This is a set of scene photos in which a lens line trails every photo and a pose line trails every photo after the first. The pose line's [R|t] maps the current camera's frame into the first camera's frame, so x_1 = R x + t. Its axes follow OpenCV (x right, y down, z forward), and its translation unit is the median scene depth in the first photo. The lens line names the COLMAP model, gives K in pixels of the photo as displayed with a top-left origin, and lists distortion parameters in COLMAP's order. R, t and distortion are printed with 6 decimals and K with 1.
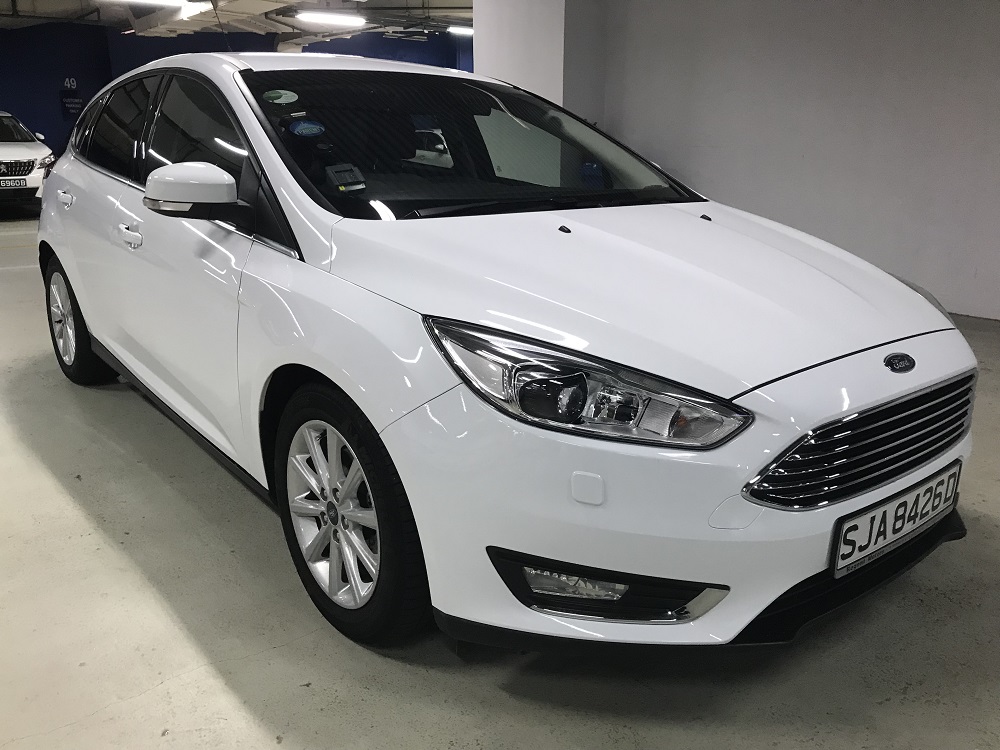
lens RADIAL K [[827.8, 0, 500.0], [0, 827.8, 375.0], [0, 0, 1]] dist [0.004955, -0.004998]
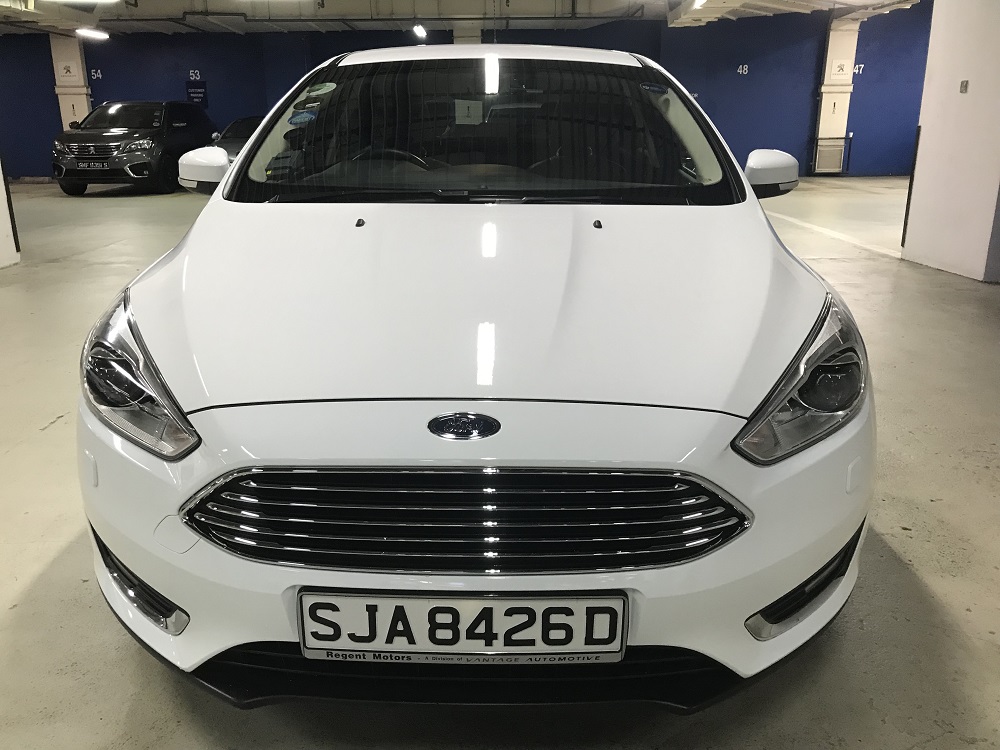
lens RADIAL K [[816.0, 0, 500.0], [0, 816.0, 375.0], [0, 0, 1]] dist [0.000630, -0.008158]
pose [[0.766848, 0.180830, -0.615829, 0.862346], [-0.167398, 0.982631, 0.080087, -0.112655], [0.619614, 0.041675, 0.783799, 0.398010]]
